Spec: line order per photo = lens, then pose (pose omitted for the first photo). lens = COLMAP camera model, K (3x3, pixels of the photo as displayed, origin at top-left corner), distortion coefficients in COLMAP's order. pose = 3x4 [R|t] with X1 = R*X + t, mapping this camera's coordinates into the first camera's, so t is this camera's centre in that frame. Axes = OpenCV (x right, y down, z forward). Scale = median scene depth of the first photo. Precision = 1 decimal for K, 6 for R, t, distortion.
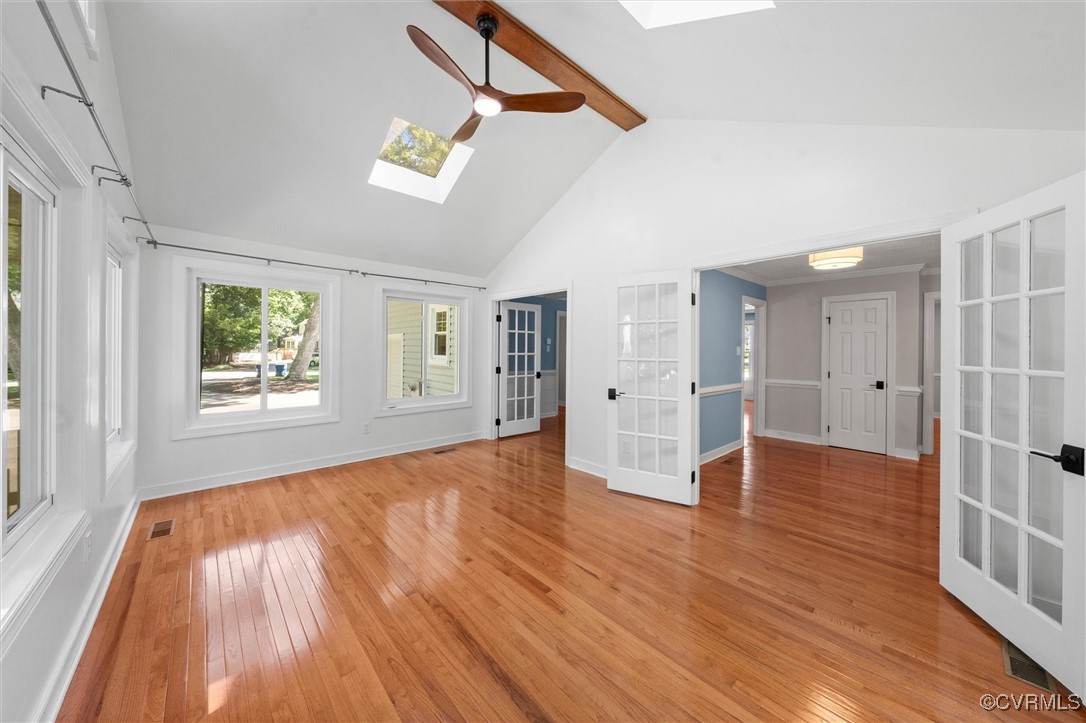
lens RADIAL K [[383.5, 0, 544.1], [0, 383.5, 351.6], [0, 0, 1]] dist [-0.006134, 0.000294]
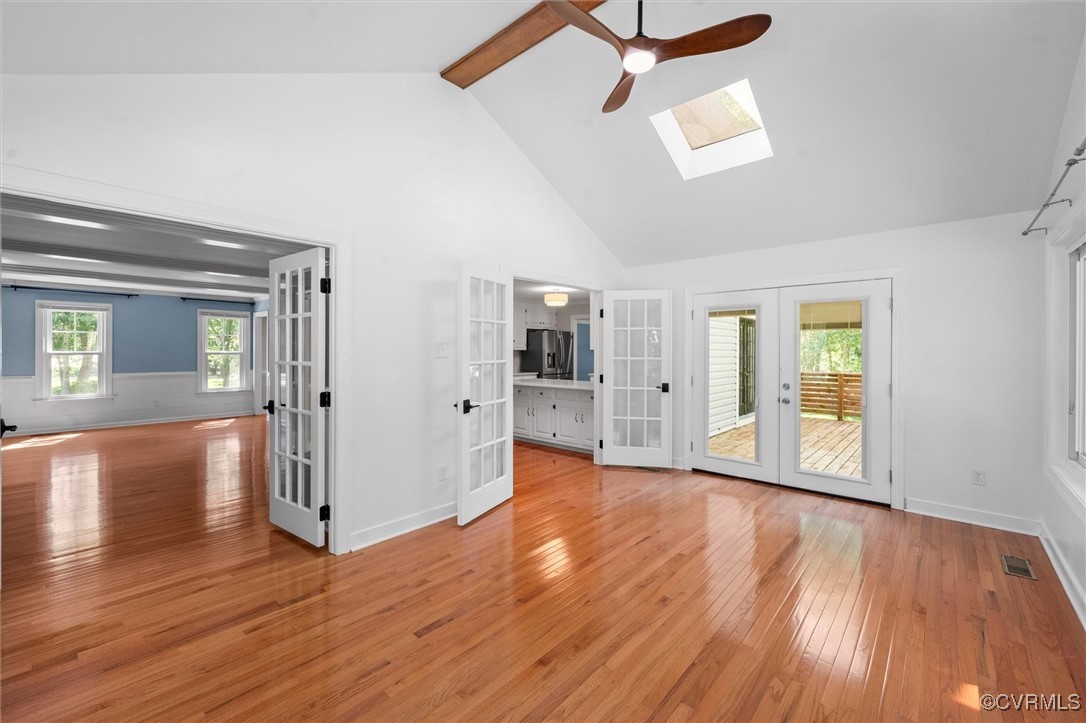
lens RADIAL K [[453.6, 0, 542.6], [0, 453.6, 353.8], [0, 0, 1]] dist [-0.002957, -0.000071]
pose [[-0.106022, -0.019530, 0.994172, -0.810532], [0.004661, 0.999786, 0.020137, -0.020539], [-0.994353, 0.006769, -0.105909, 0.953143]]
